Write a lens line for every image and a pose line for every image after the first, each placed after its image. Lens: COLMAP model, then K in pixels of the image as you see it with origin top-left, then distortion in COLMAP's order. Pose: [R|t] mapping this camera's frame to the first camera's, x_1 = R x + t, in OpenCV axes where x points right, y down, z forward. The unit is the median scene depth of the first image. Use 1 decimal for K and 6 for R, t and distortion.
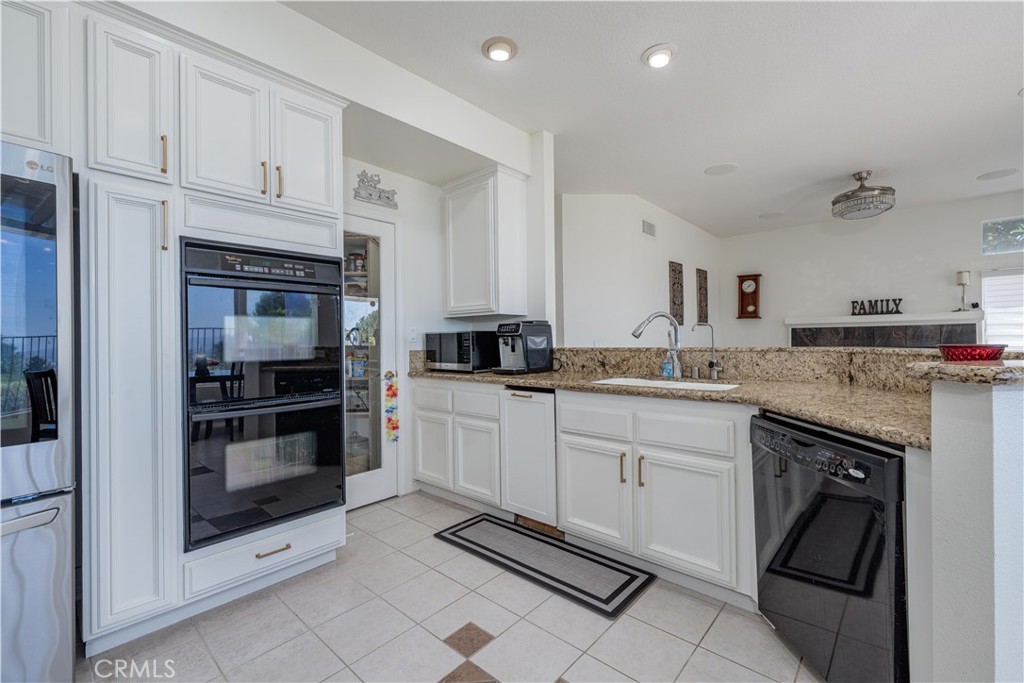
lens RADIAL K [[435.8, 0, 513.3], [0, 435.8, 339.9], [0, 0, 1]] dist [0.002678, -0.000526]
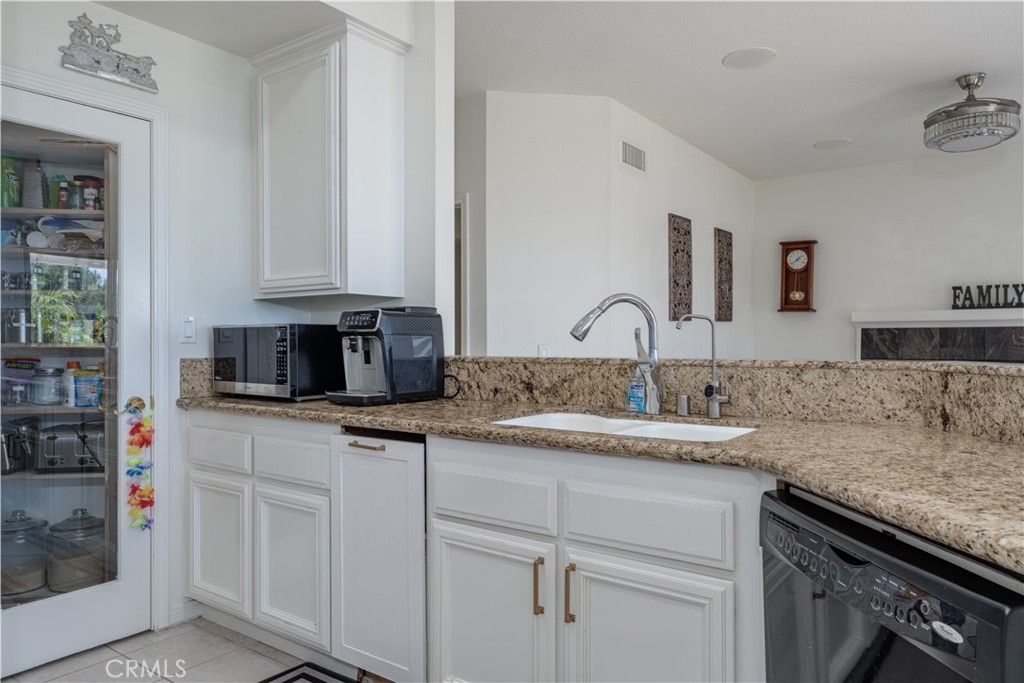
lens RADIAL K [[697.0, 0, 511.4], [0, 697.0, 344.9], [0, 0, 1]] dist [0.005355, -0.000265]
pose [[0.995398, 0.012067, 0.095066, 0.090097], [-0.012431, 0.999917, 0.003236, -0.000605], [-0.095019, -0.004403, 0.995466, 0.109679]]
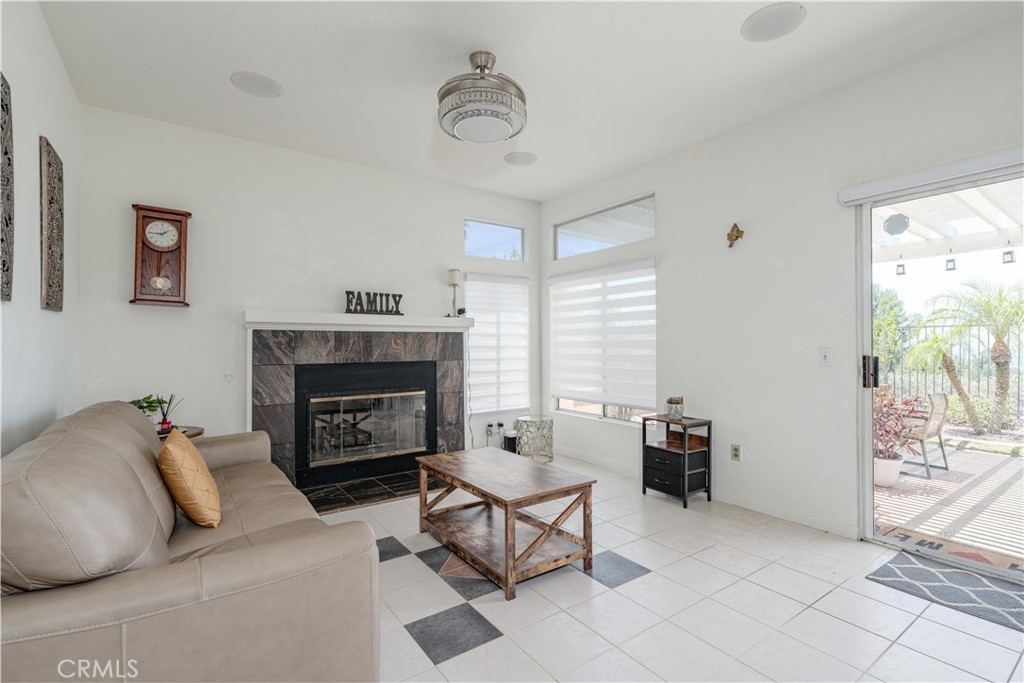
lens RADIAL K [[468.3, 0, 515.8], [0, 468.3, 347.8], [0, 0, 1]] dist [0.003743, 0.000404]
pose [[0.223133, 0.007937, 0.974756, 0.296745], [-0.000844, 0.999968, -0.007949, -0.001008], [-0.974788, 0.000951, 0.223132, 1.083898]]
